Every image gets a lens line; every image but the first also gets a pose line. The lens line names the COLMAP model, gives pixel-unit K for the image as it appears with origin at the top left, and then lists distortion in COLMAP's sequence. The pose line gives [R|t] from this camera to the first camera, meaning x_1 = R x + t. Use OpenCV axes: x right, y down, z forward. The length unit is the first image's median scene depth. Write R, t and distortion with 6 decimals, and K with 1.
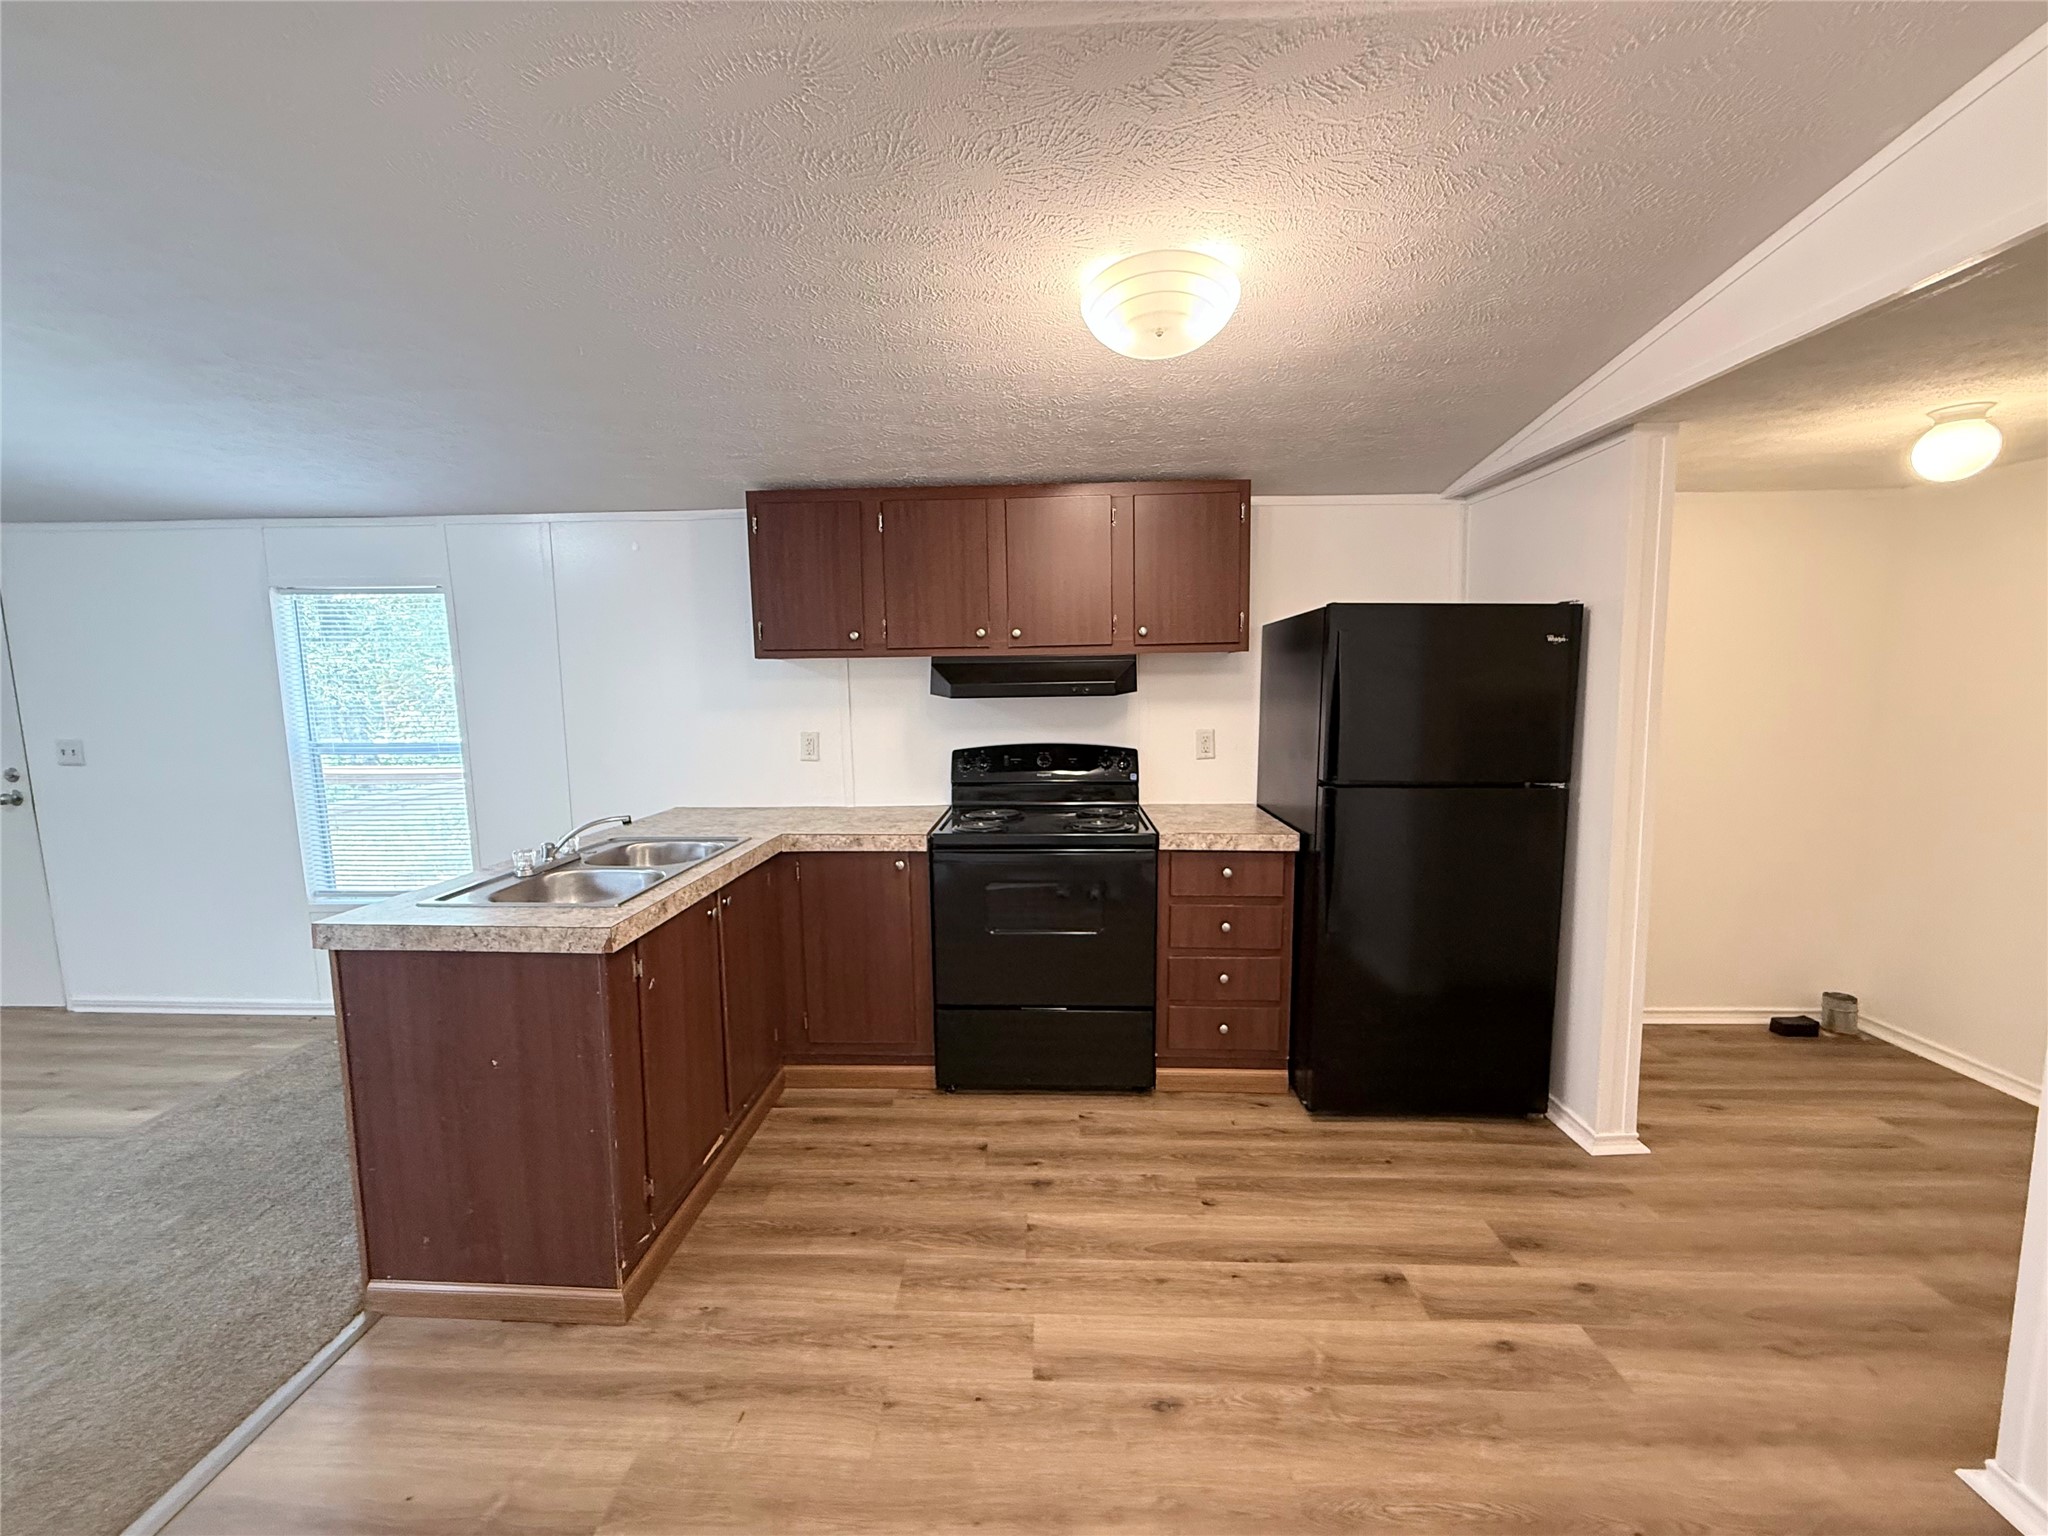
lens RADIAL K [[814.0, 0, 1024.0], [0, 814.0, 768.0], [0, 0, 1]] dist [0.001497, -0.000243]
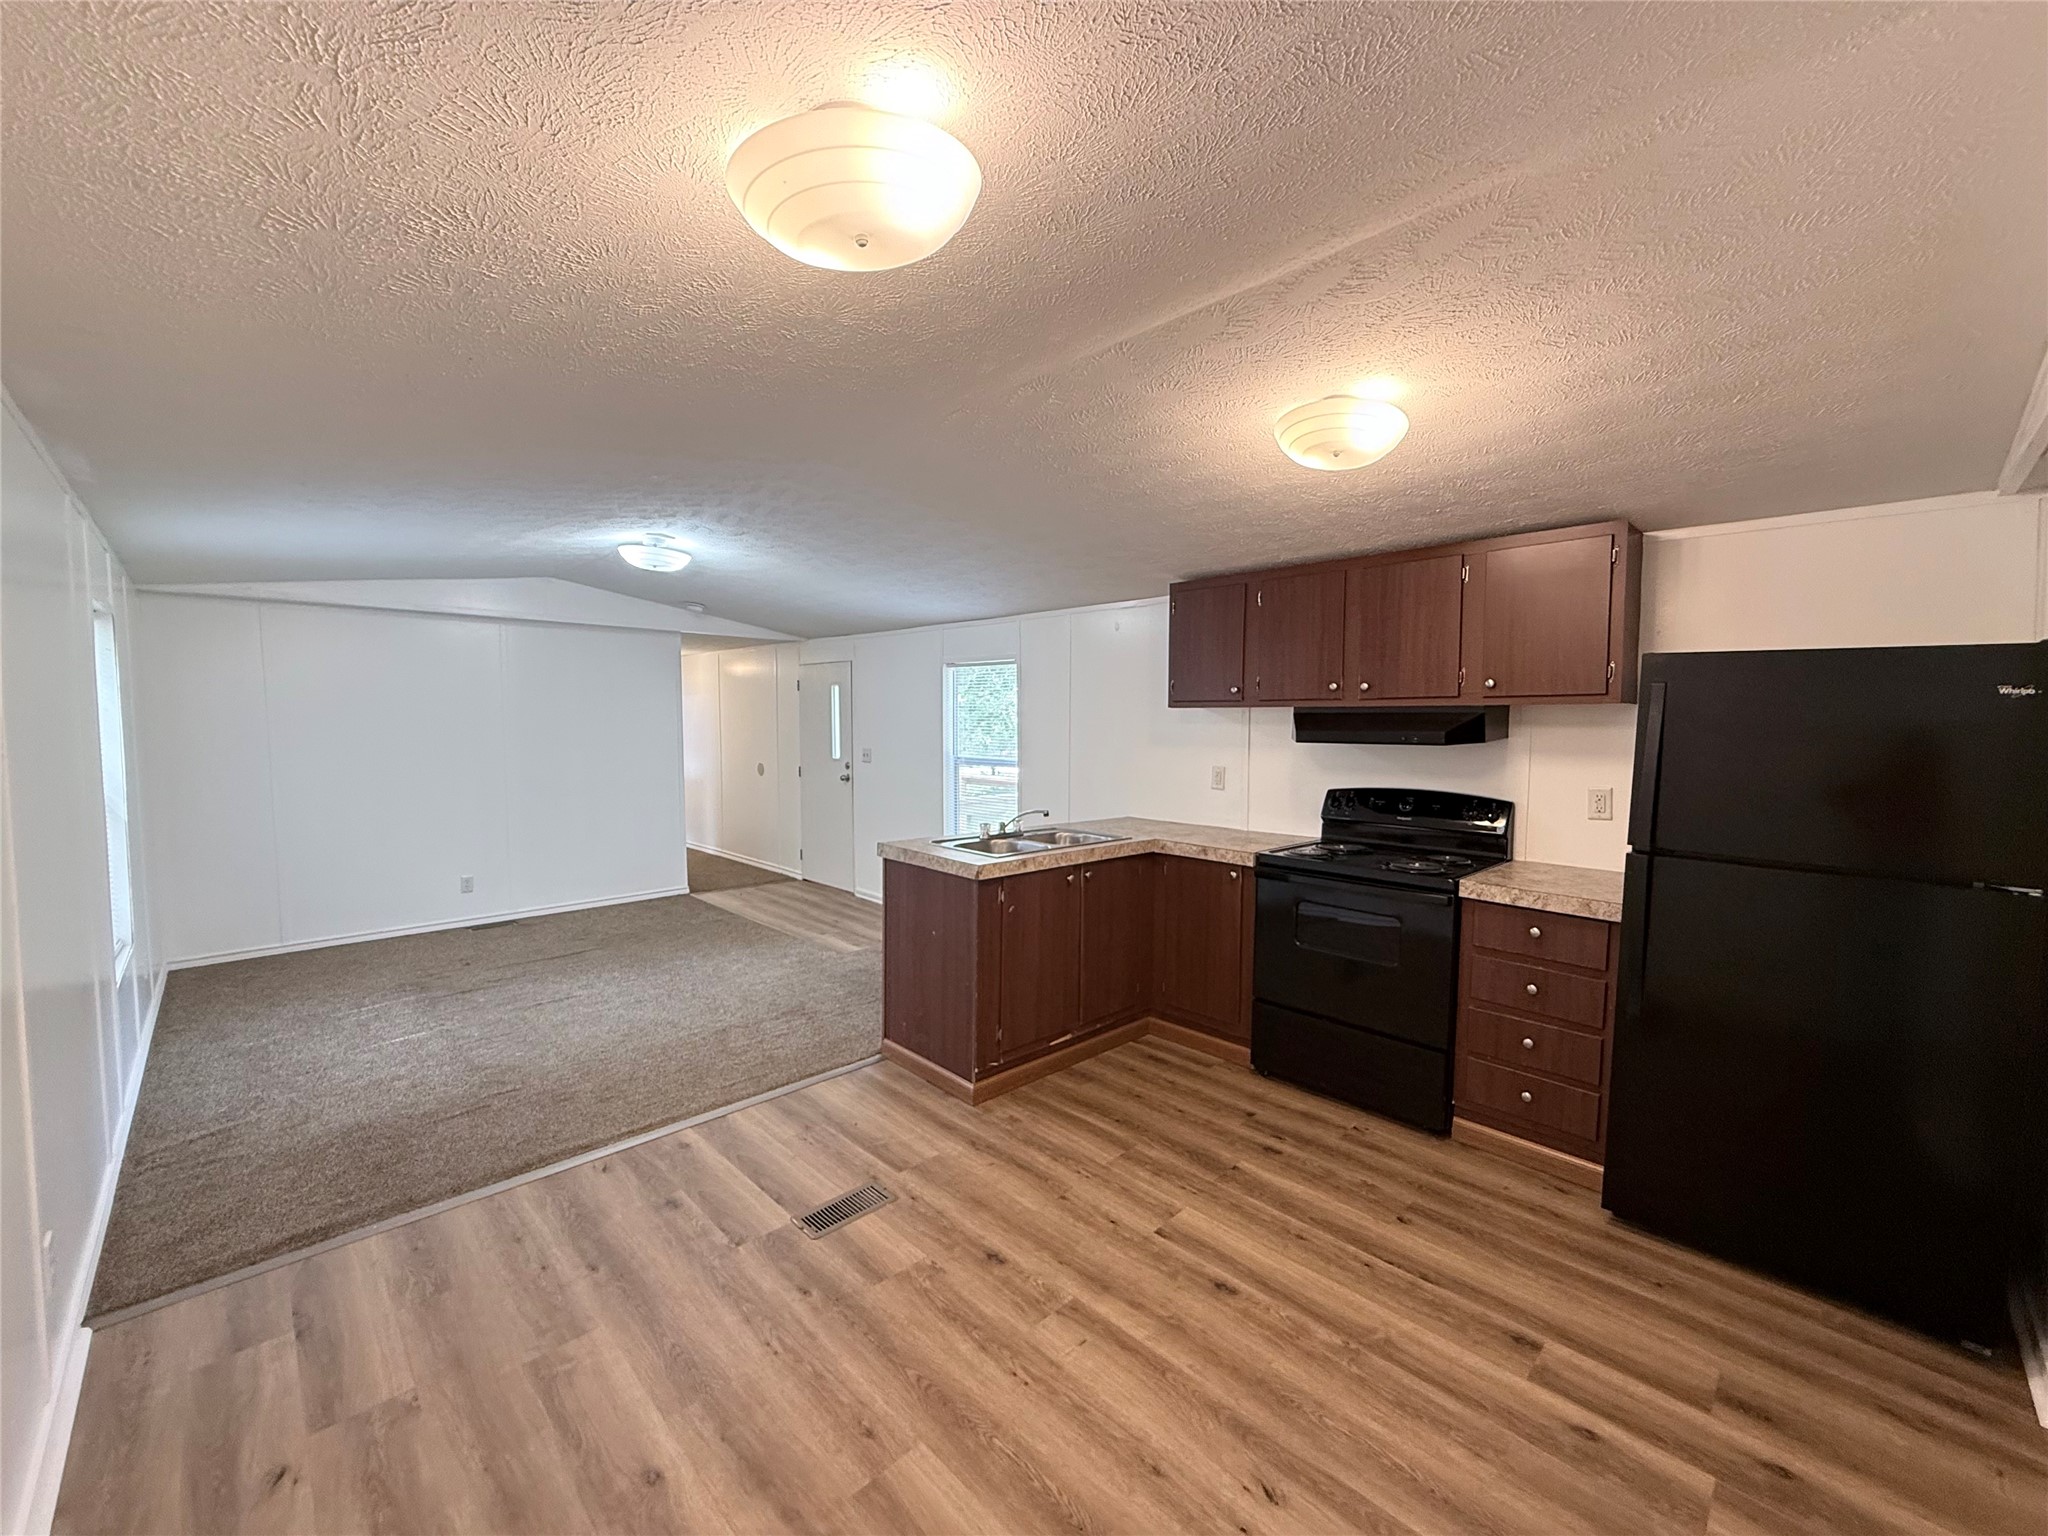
lens RADIAL K [[816.4, 0, 1020.8], [0, 816.4, 761.0], [0, 0, 1]] dist [0.001507, -0.000103]
pose [[0.723299, 0.051291, -0.688628, 0.506506], [-0.091339, 0.995582, -0.021785, 0.003670], [0.684468, 0.078656, 0.724787, -0.147650]]
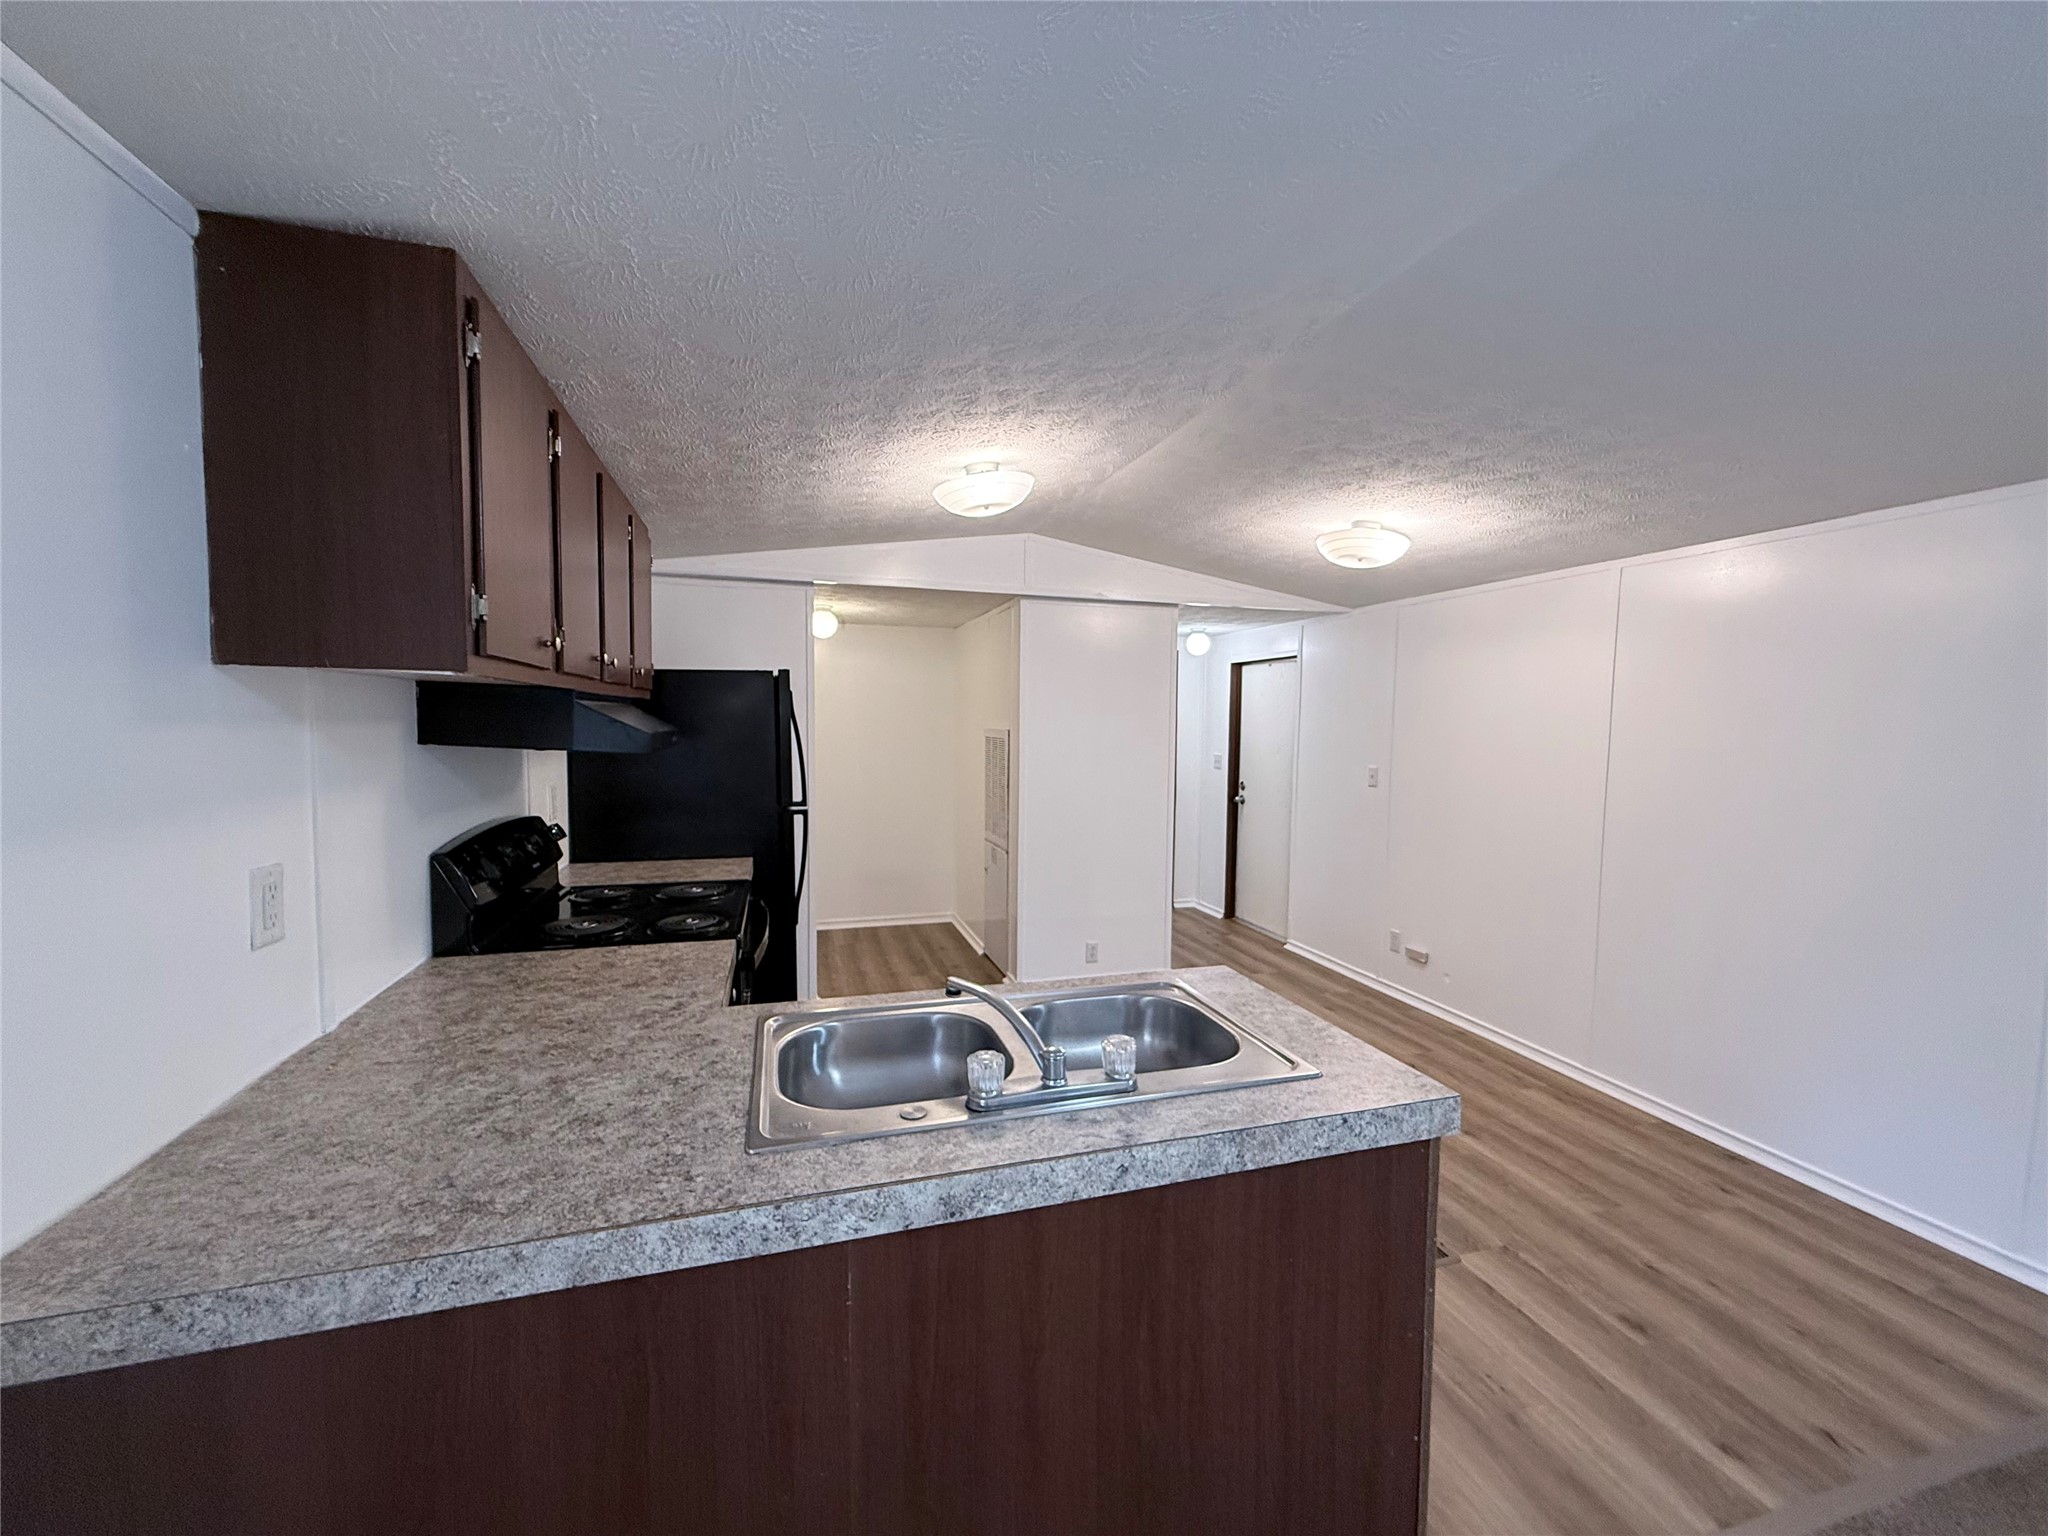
lens RADIAL K [[814.0, 0, 1024.0], [0, 814.0, 768.0], [0, 0, 1]] dist [0.001497, -0.000243]
pose [[-0.324751, -0.047005, 0.944631, -0.949695], [0.093218, 0.992311, 0.081425, -0.113220], [-0.941195, 0.114500, -0.317872, 1.050328]]
